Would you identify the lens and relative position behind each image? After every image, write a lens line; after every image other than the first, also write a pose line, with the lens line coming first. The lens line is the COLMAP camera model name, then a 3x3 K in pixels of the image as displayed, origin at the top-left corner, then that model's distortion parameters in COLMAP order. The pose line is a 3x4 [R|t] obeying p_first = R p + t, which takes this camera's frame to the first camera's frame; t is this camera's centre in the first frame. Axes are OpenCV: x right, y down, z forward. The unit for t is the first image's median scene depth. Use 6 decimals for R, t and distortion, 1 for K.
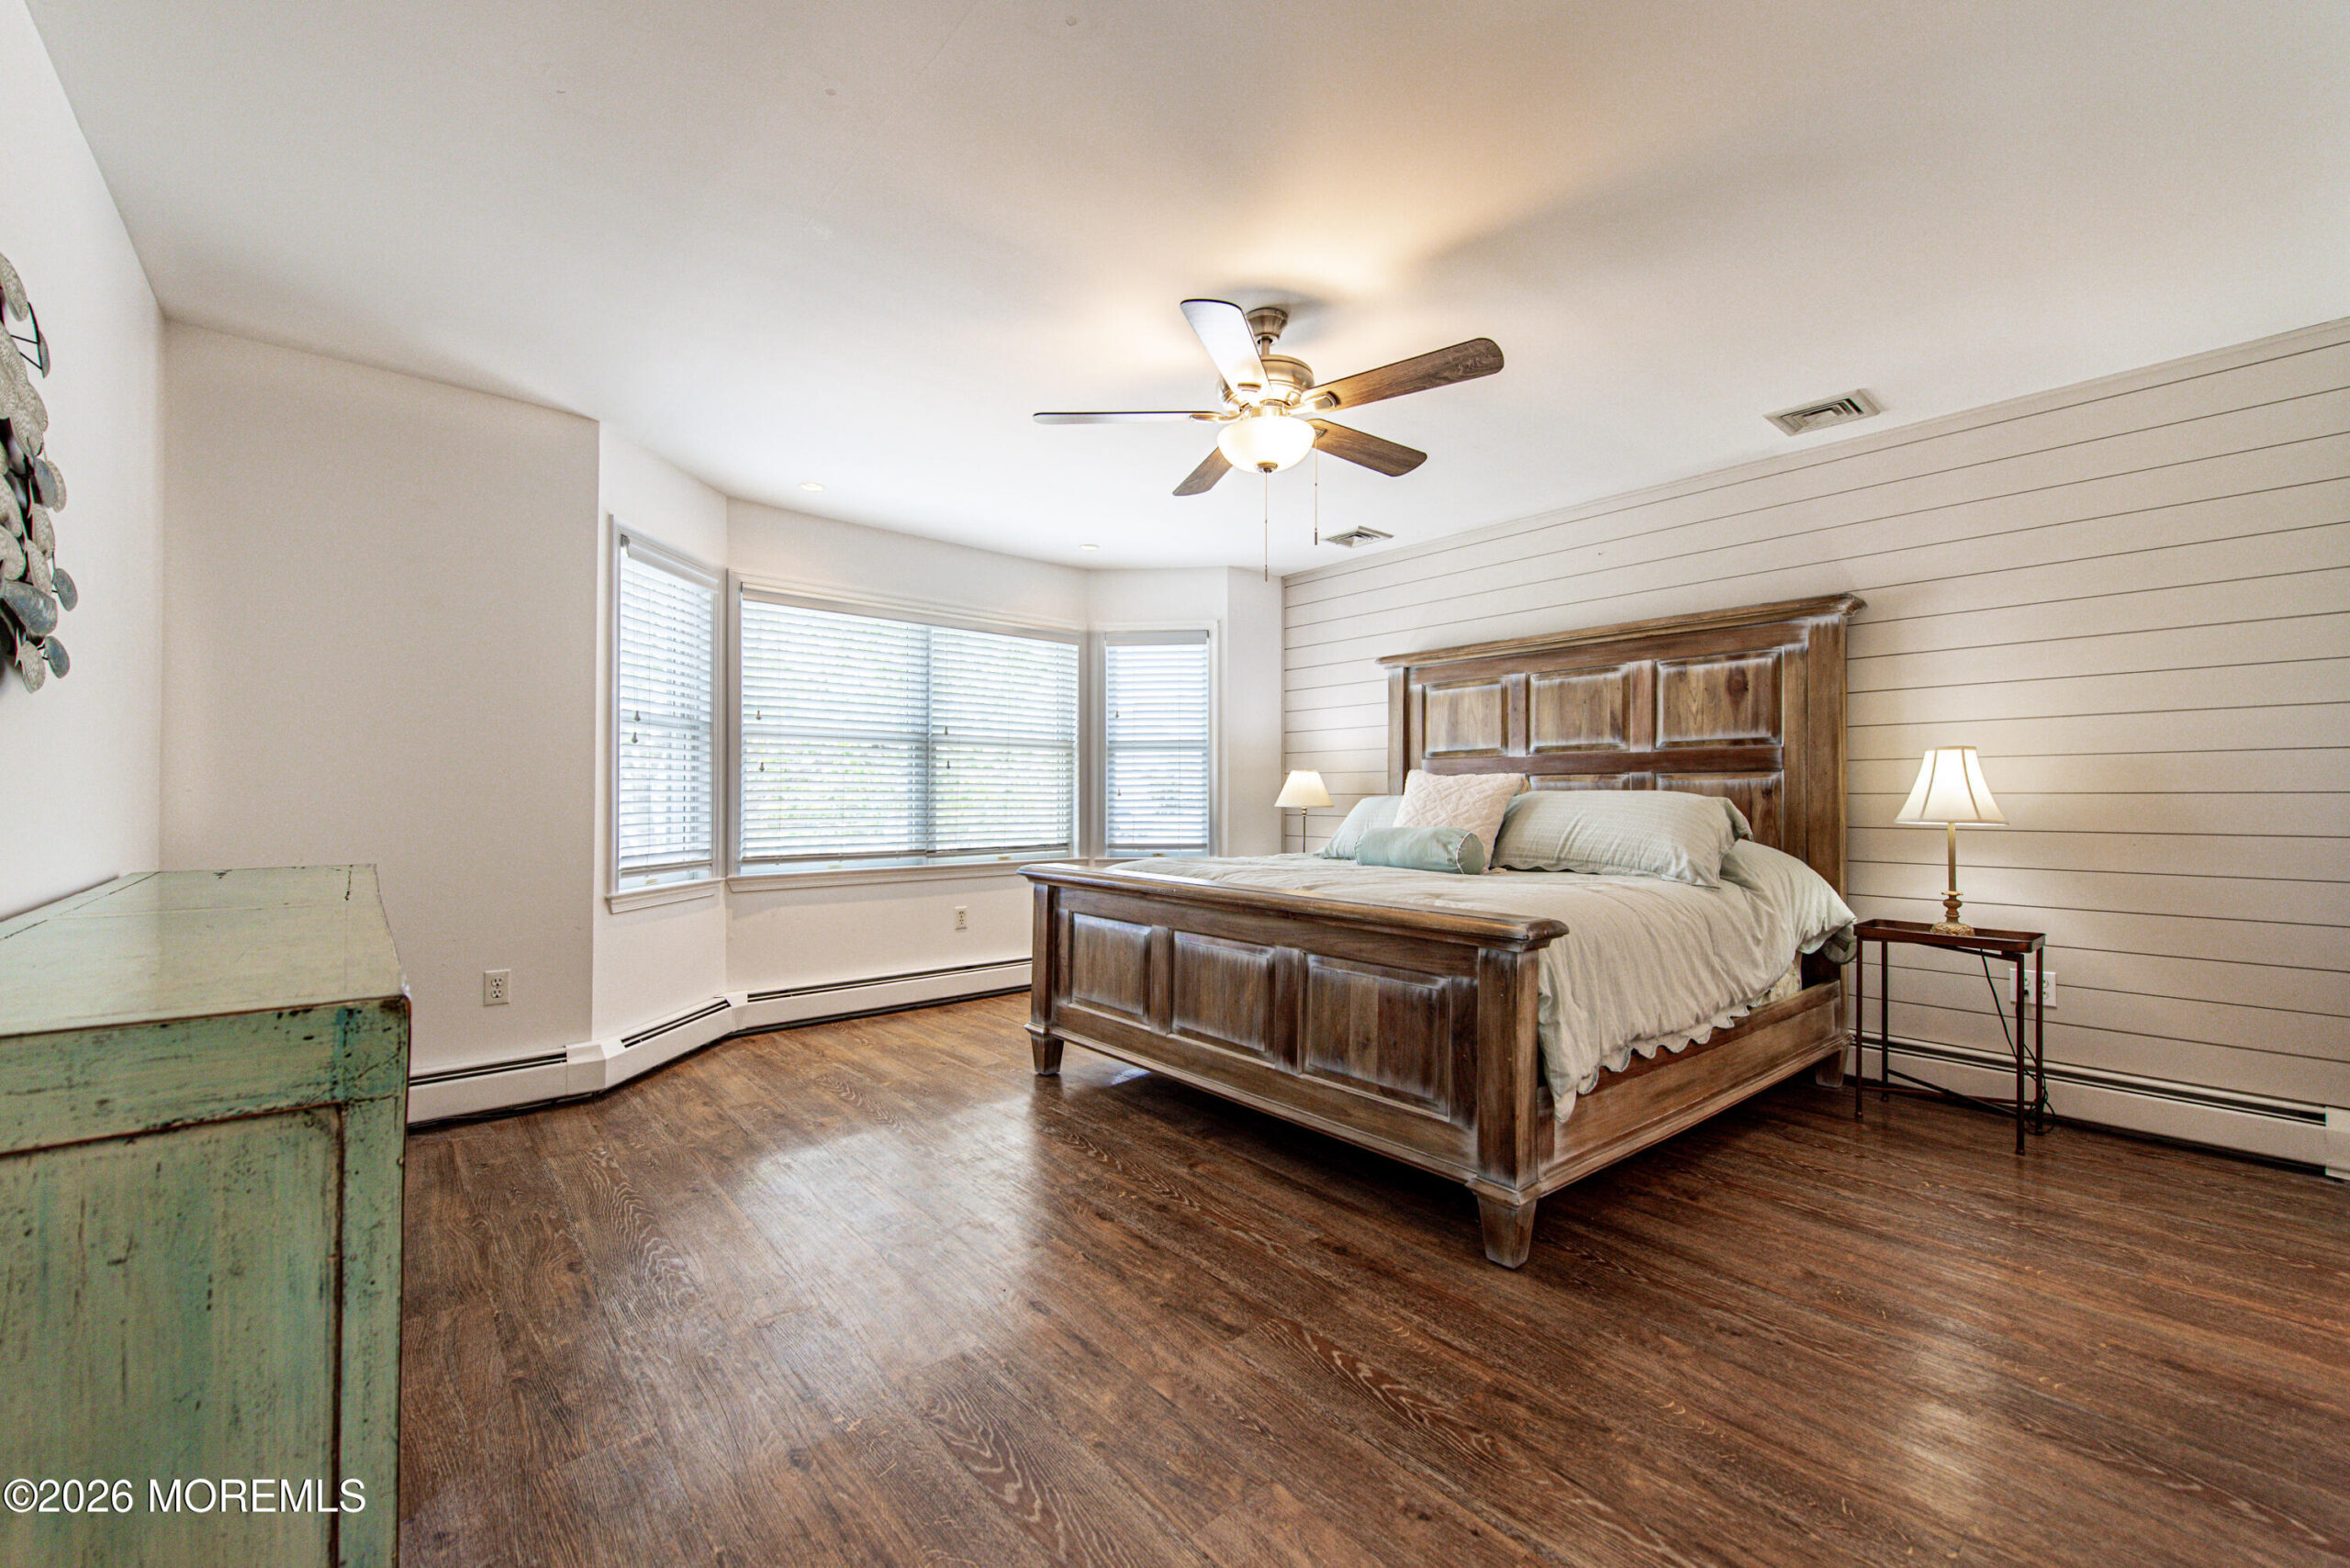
lens RADIAL K [[967.7, 0, 1194.1], [0, 967.7, 794.3], [0, 0, 1]] dist [0.003394, -0.000456]
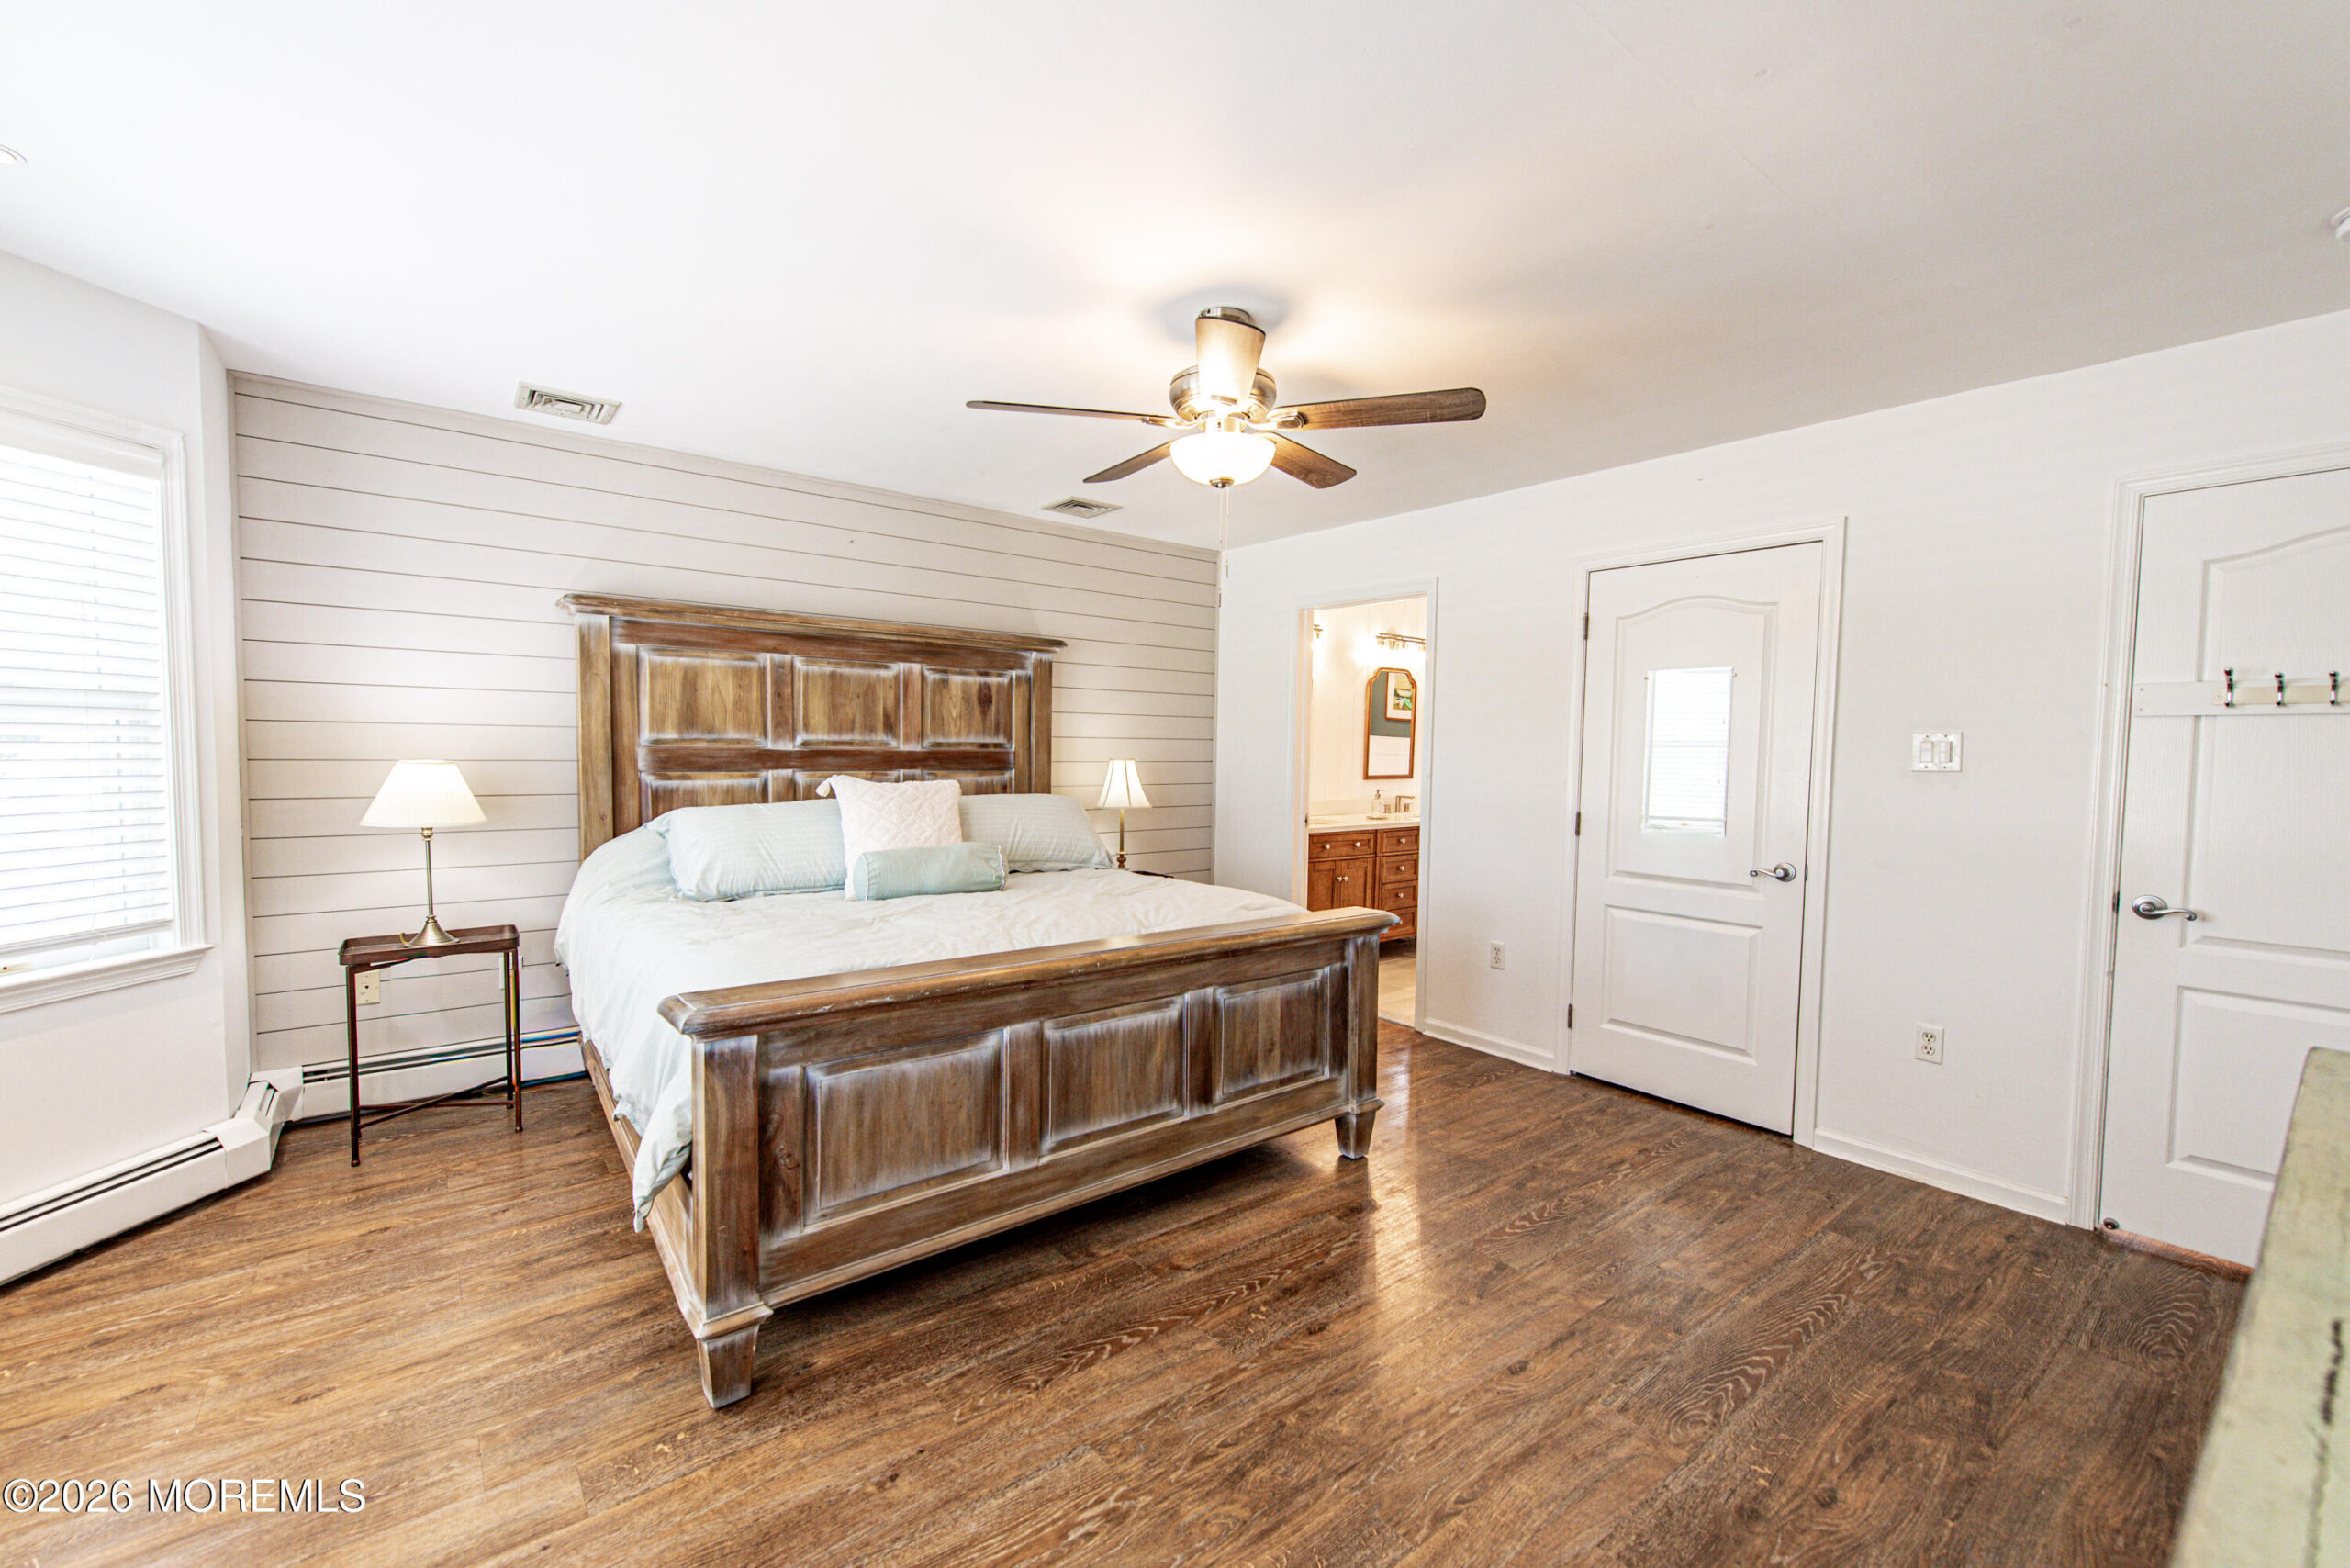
lens RADIAL K [[967.7, 0, 1183.9], [0, 967.7, 785.9], [0, 0, 1]] dist [0.003394, -0.000456]
pose [[0.023502, -0.044750, 0.998722, -0.656916], [-0.024834, 0.998663, 0.045331, -0.067492], [-0.999415, -0.025868, 0.022359, 0.762363]]
